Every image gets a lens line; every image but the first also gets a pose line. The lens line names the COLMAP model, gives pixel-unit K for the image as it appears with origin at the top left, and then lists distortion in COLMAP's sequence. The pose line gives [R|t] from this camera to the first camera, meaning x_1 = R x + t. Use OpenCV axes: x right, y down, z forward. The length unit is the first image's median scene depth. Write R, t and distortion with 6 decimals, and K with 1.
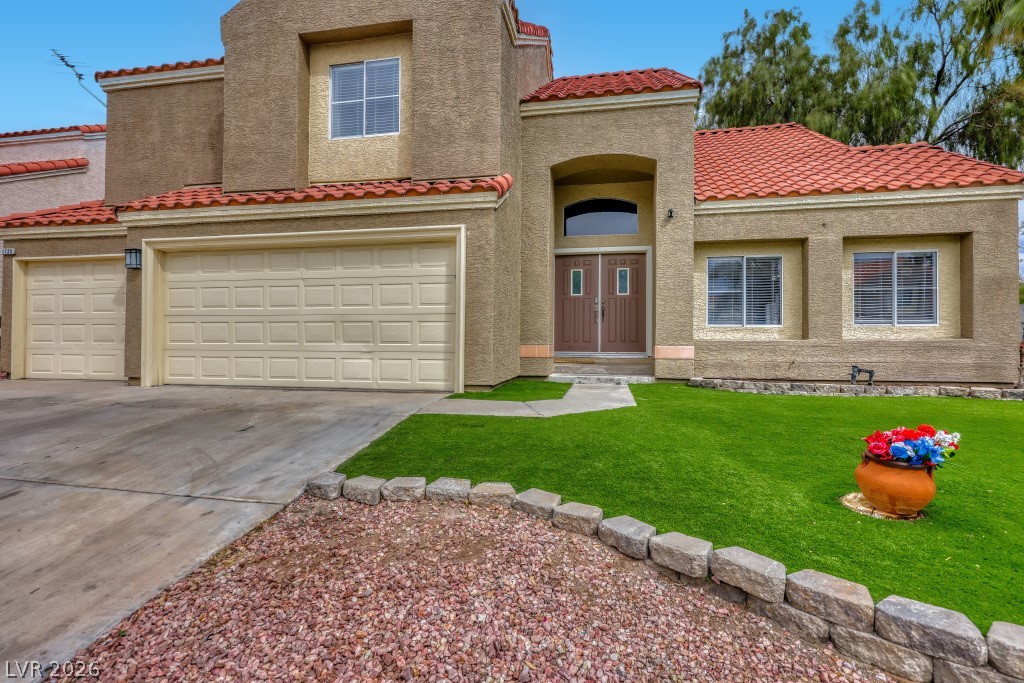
lens RADIAL K [[478.7, 0, 505.7], [0, 478.7, 339.0], [0, 0, 1]] dist [0.004107, -0.000076]
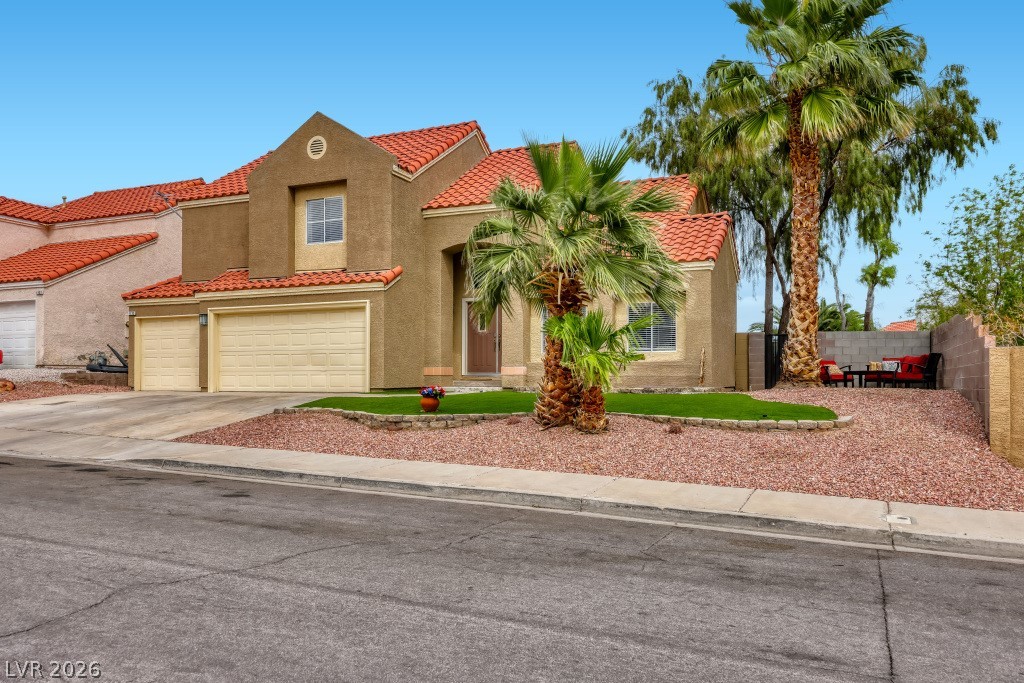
lens RADIAL K [[767.1, 0, 490.2], [0, 767.1, 378.8], [0, 0, 1]] dist [-0.001725, 0.005906]
pose [[0.973263, -0.004964, -0.229640, 0.870547], [0.007378, 0.999926, 0.009656, 0.029834], [0.229575, -0.011092, 0.973228, -1.462676]]
